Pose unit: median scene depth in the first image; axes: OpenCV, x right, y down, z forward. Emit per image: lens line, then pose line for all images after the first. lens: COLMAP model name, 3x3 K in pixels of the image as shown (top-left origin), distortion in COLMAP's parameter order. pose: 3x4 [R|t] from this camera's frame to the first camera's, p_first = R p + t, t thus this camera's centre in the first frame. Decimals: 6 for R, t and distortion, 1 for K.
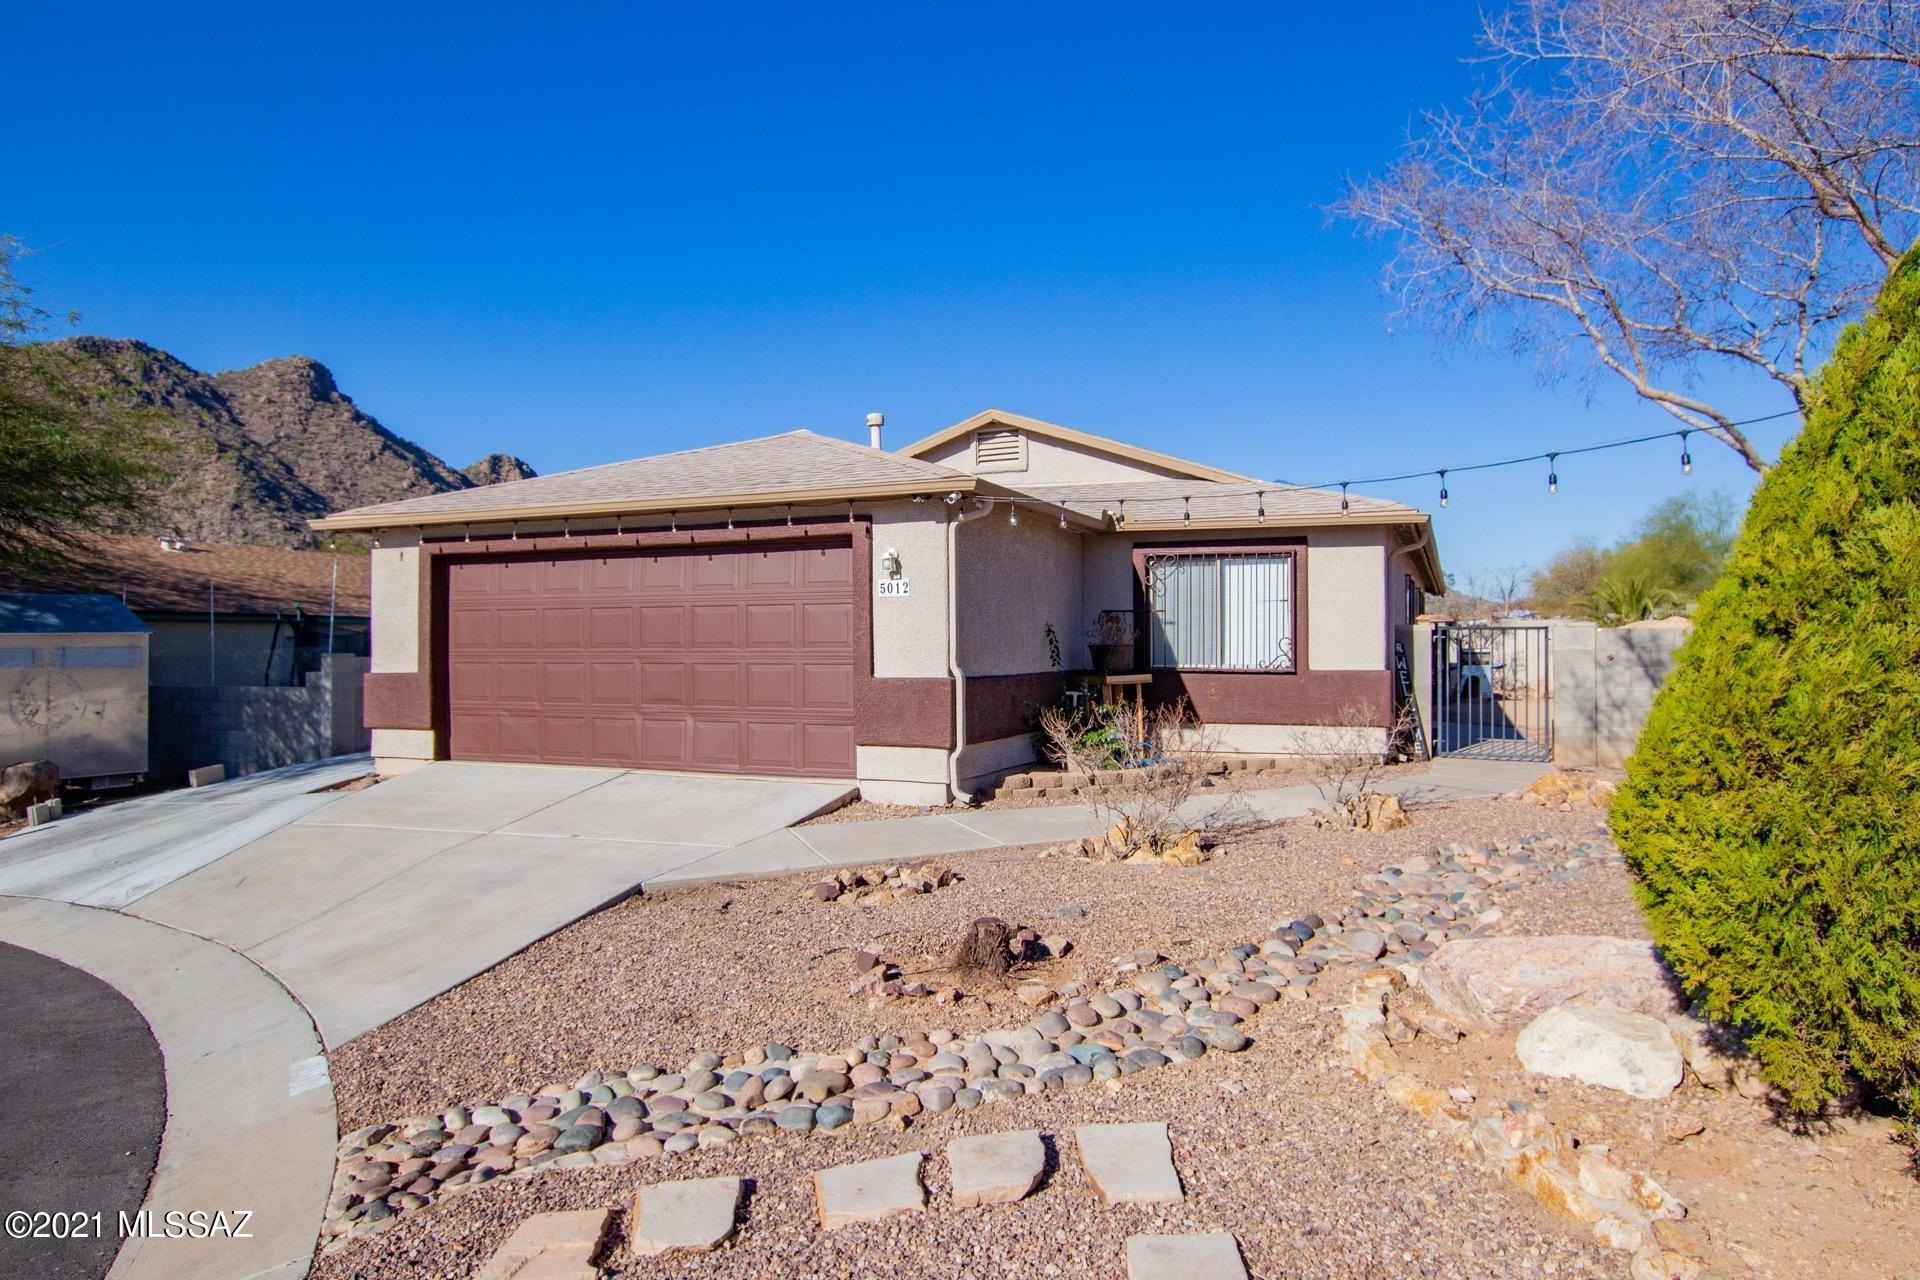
lens RADIAL K [[1175.5, 0, 959.5], [0, 1175.5, 637.5], [0, 0, 1]] dist [-0.003554, -0.000177]
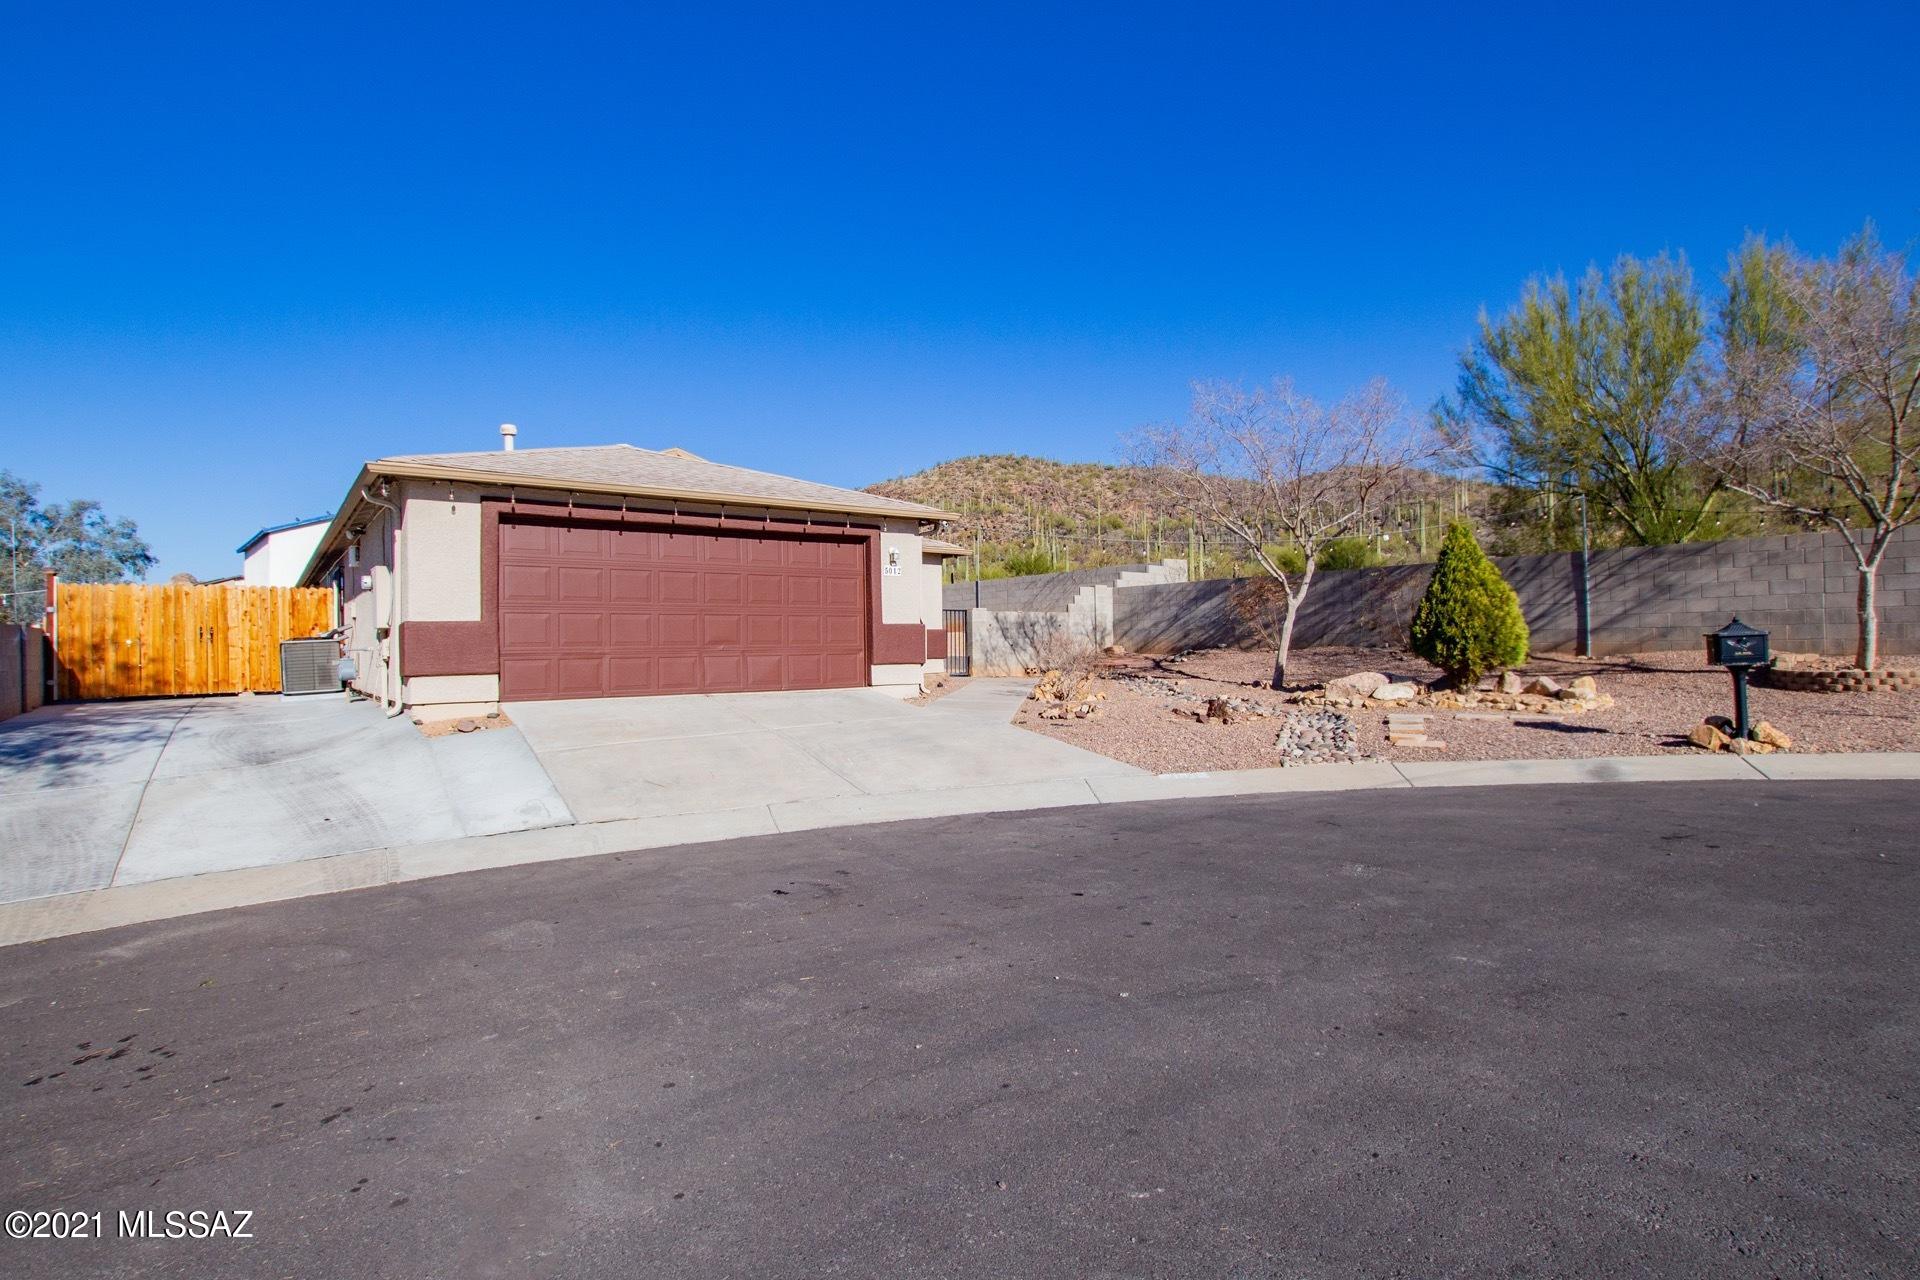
lens RADIAL K [[872.6, 0, 958.9], [0, 872.6, 642.4], [0, 0, 1]] dist [0.006725, -0.001667]
pose [[0.542494, -0.000755, 0.840060, -1.022433], [0.001720, 0.999998, -0.000212, 0.058201], [-0.840058, 0.001560, 0.542494, 0.233861]]
